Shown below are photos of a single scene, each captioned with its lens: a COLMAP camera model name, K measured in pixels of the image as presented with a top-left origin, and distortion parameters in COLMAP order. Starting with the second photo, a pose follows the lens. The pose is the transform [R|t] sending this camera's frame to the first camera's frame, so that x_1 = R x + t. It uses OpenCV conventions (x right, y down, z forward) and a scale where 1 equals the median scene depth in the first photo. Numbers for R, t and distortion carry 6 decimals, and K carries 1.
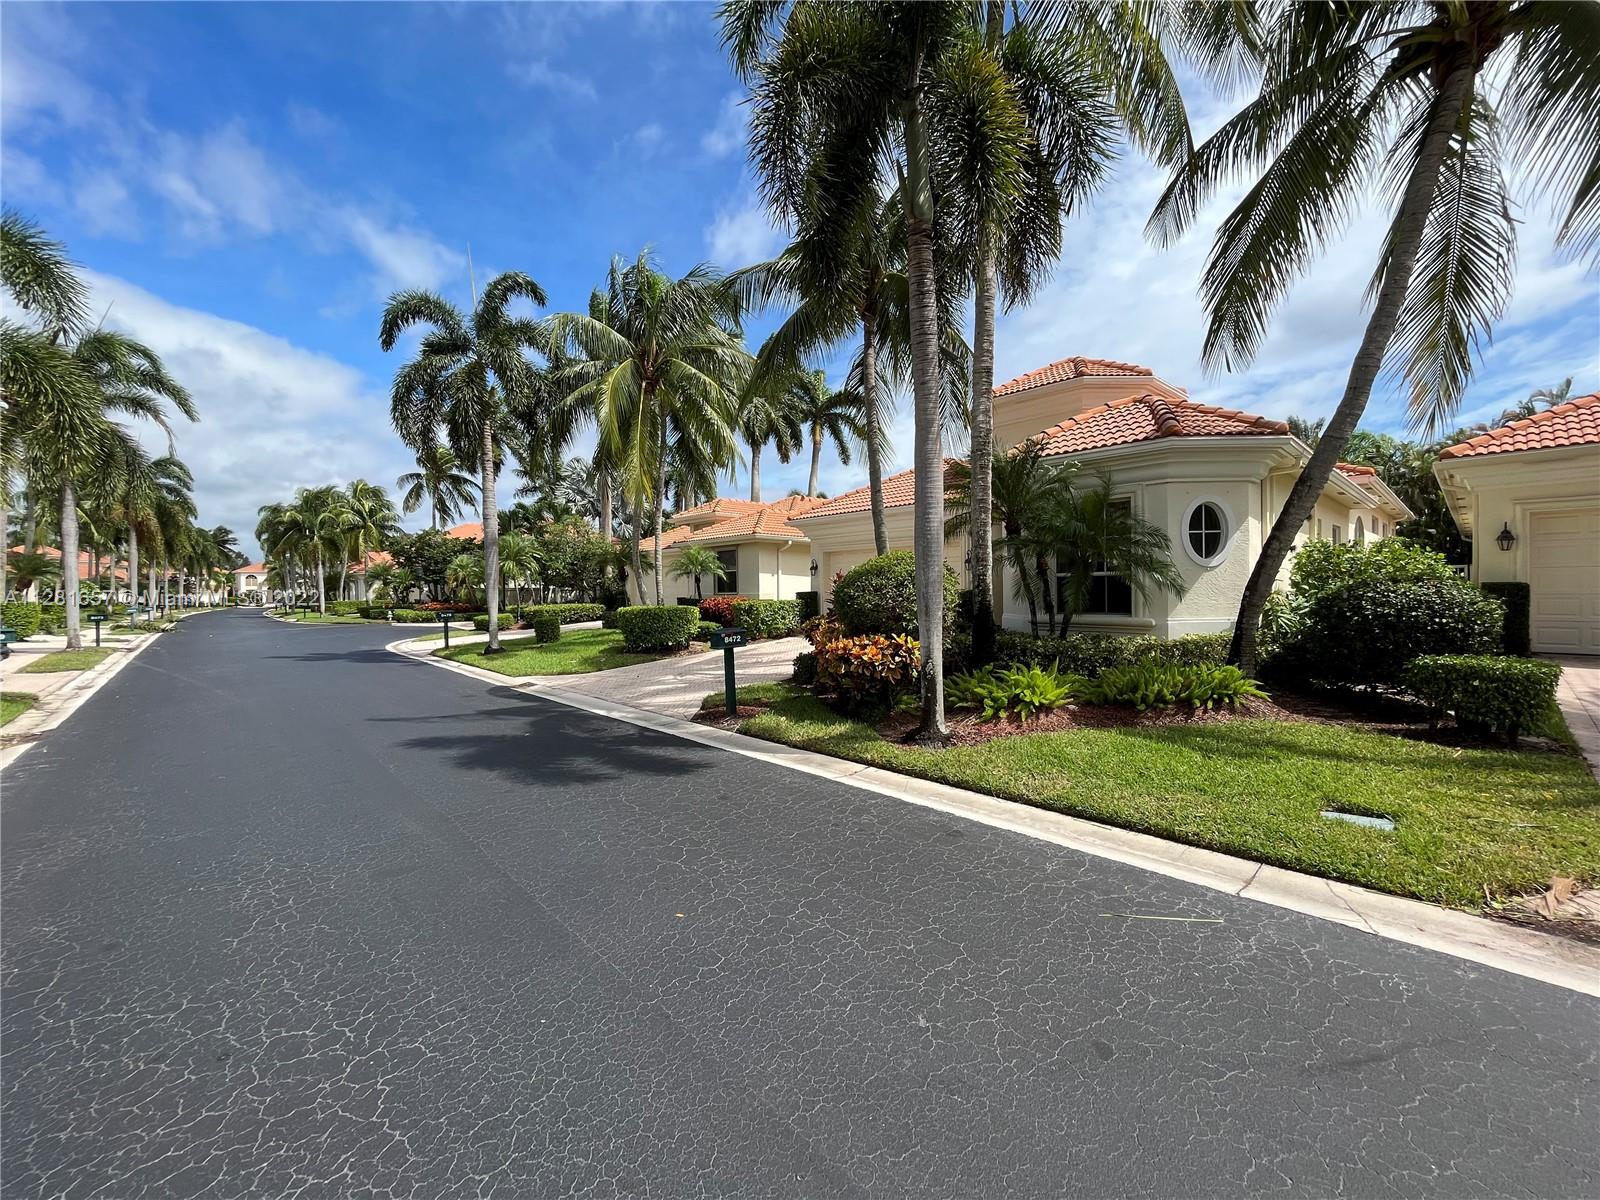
lens RADIAL K [[647.8, 0, 798.8], [0, 647.8, 598.7], [0, 0, 1]] dist [-0.003042, -0.000132]
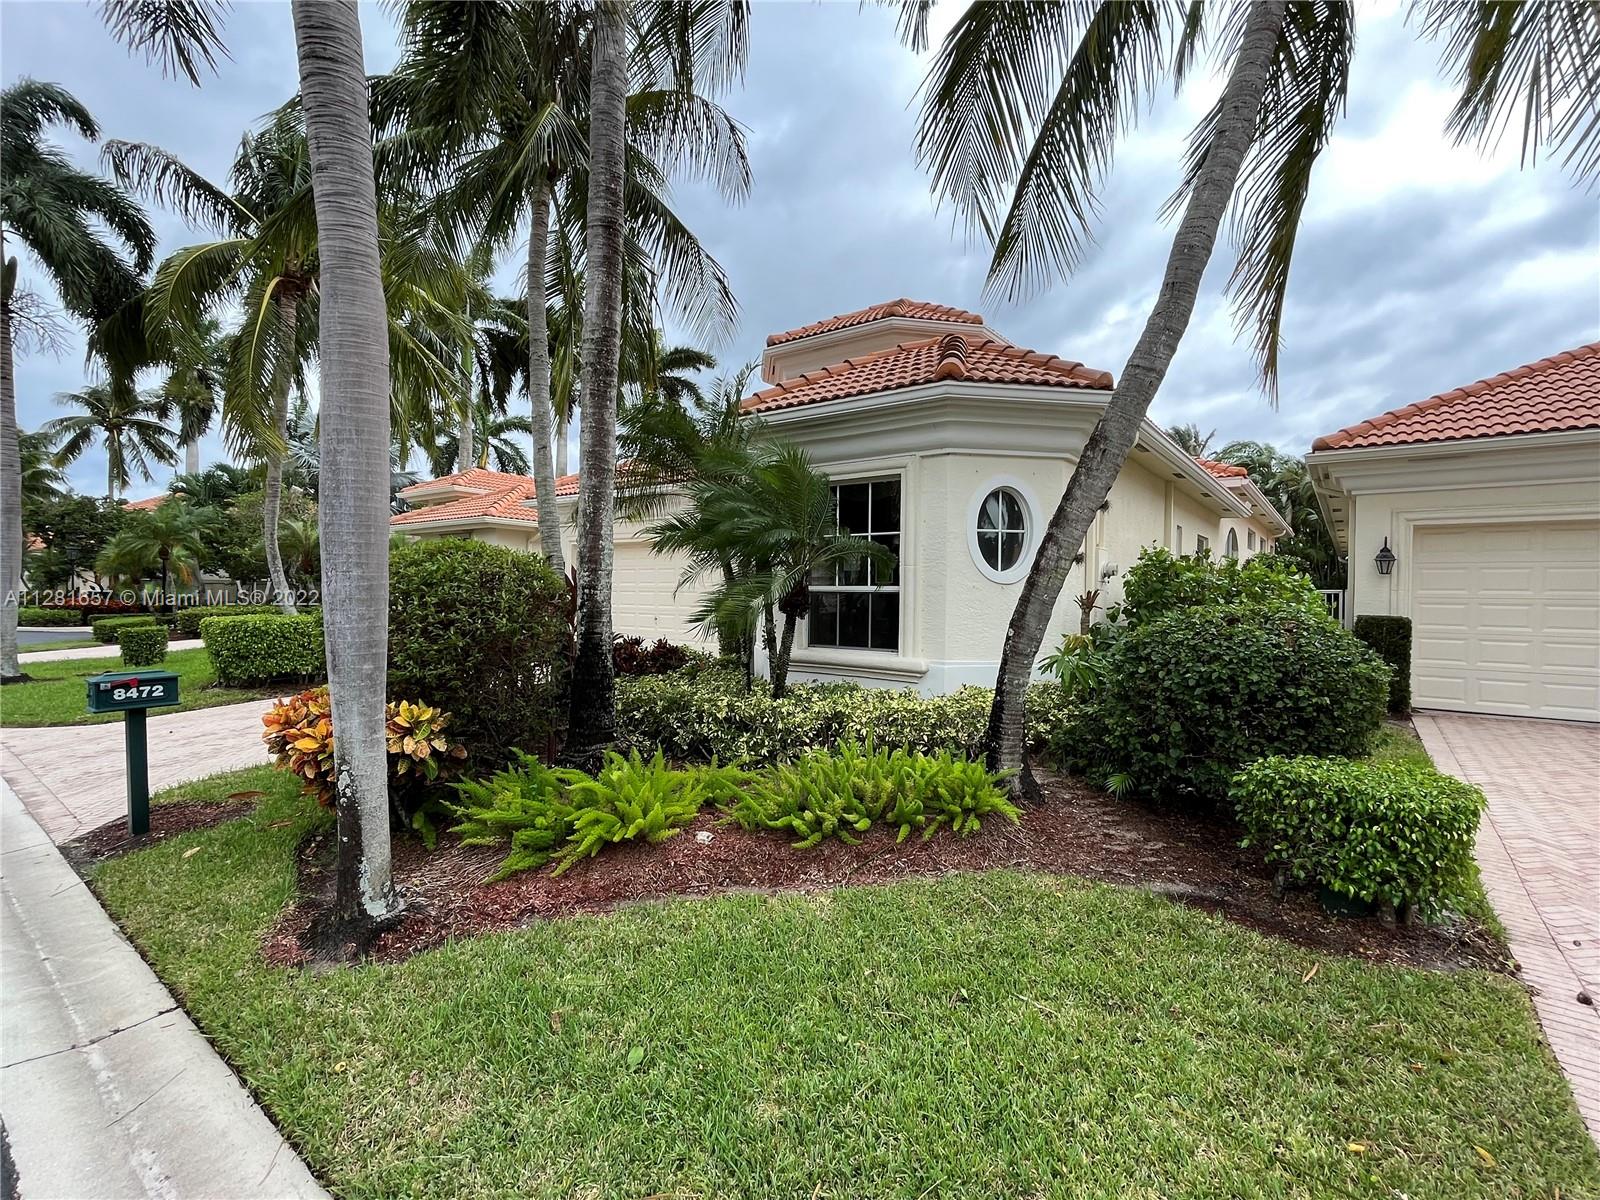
lens RADIAL K [[742.1, 0, 800.5], [0, 742.1, 599.3], [0, 0, 1]] dist [-0.001954, -0.000064]
pose [[0.985166, 0.027428, 0.169397, 0.285994], [-0.026285, 0.999614, -0.008985, -0.020220], [-0.169578, 0.004399, 0.985507, 0.272120]]
